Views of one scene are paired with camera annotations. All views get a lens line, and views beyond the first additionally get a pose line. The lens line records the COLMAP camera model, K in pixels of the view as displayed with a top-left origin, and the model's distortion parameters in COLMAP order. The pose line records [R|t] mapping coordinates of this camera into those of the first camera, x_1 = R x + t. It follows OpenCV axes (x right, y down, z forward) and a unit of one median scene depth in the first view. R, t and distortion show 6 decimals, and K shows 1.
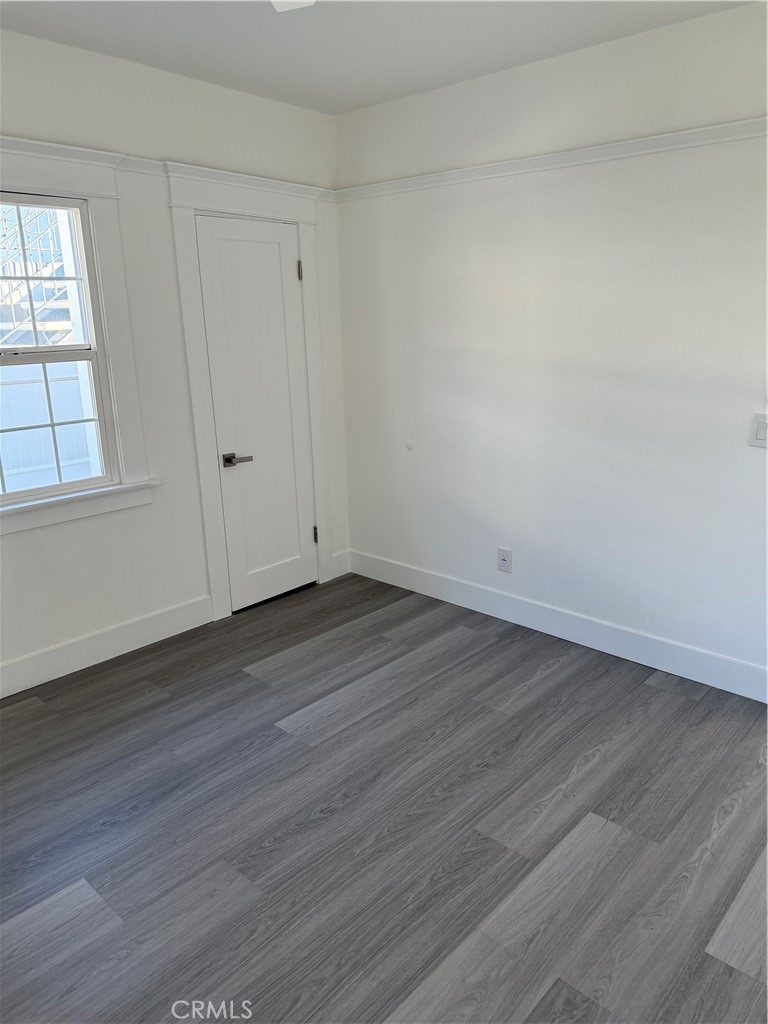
lens RADIAL K [[737.4, 0, 389.0], [0, 737.4, 508.6], [0, 0, 1]] dist [0.001299, 0.000328]
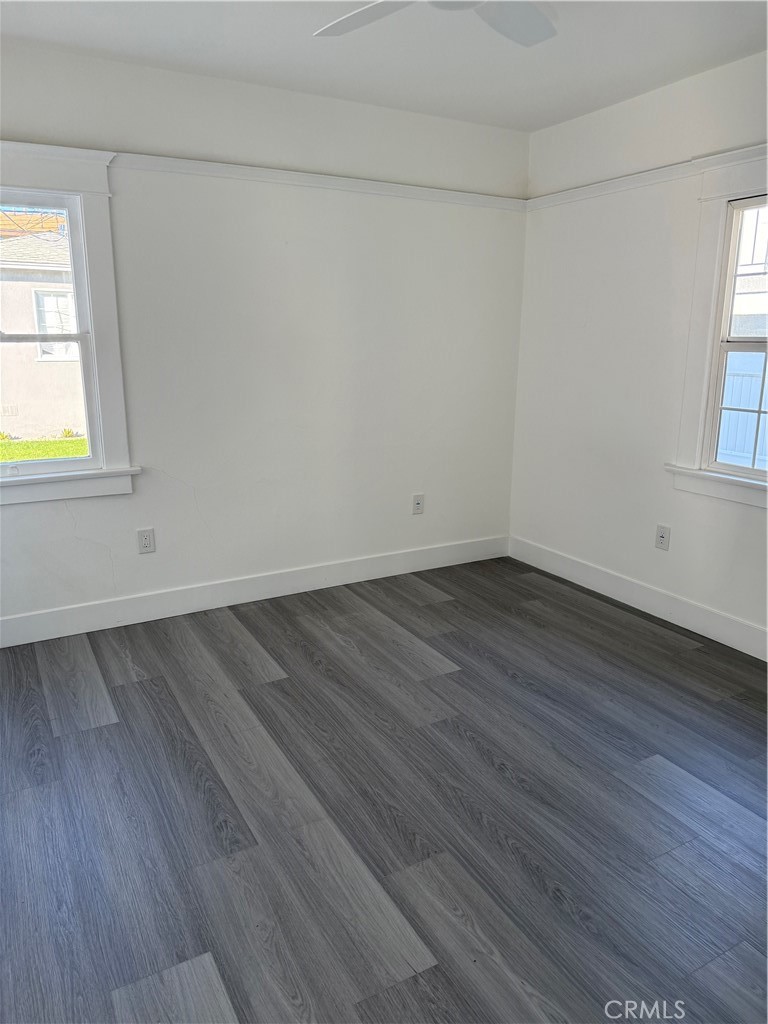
lens RADIAL K [[723.0, 0, 384.0], [0, 723.0, 512.0], [0, 0, 1]] dist [0.038503, -0.044539]
pose [[-0.311207, 0.247467, -0.917557, 0.941220], [-0.245229, 0.911892, 0.329114, -0.260332], [0.918157, 0.327434, -0.223101, 1.060921]]
